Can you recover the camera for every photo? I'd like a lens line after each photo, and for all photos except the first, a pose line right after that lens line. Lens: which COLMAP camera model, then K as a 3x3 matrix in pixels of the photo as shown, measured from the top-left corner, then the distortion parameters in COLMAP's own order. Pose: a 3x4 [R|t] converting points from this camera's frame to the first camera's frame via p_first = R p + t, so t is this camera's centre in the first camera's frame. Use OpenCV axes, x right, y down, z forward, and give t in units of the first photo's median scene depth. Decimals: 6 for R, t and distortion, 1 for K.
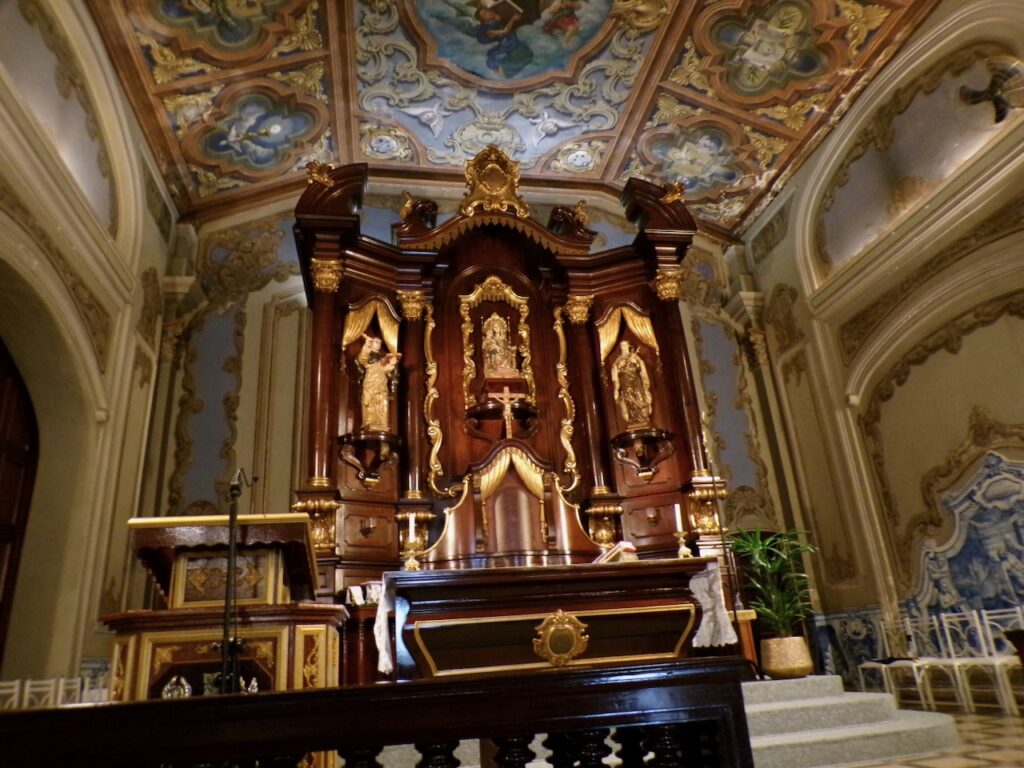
lens RADIAL K [[692.3, 0, 511.9], [0, 692.3, 384.1], [0, 0, 1]] dist [-0.037442, 0.001110]
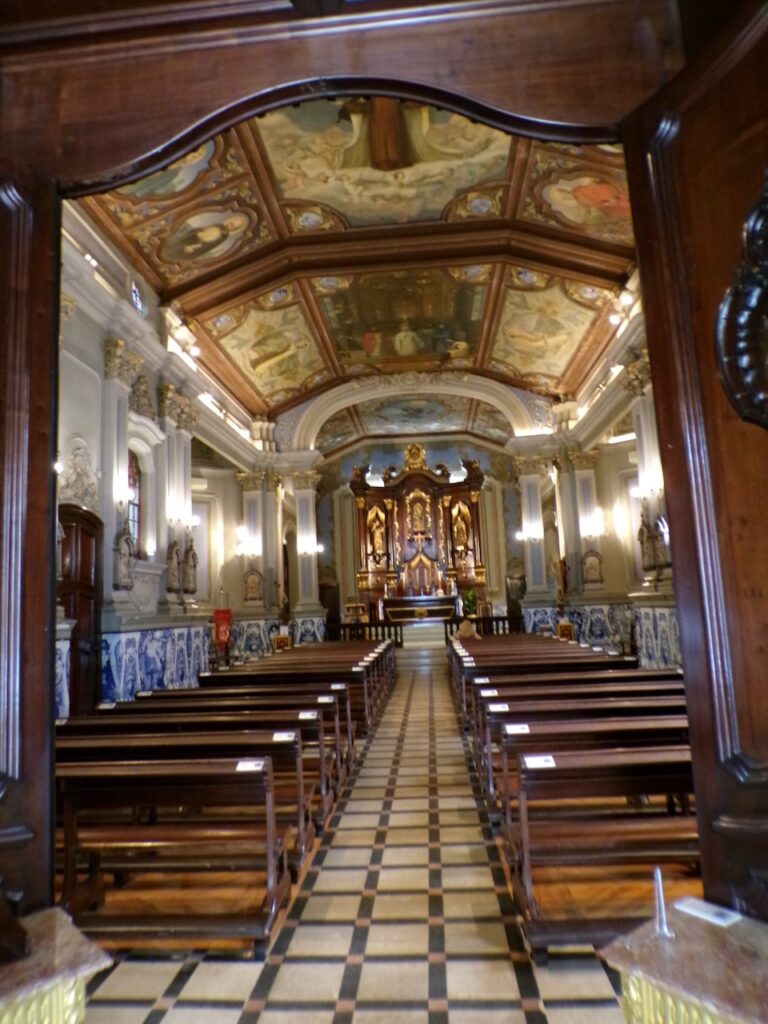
lens RADIAL K [[692.3, 0, 381.6], [0, 692.3, 511.7], [0, 0, 1]] dist [-0.037442, 0.001110]
pose [[0.972245, -0.007655, -0.233838, 0.519732], [0.066218, 0.967602, 0.243644, -0.805655], [0.224397, -0.252366, 0.941253, -1.818252]]
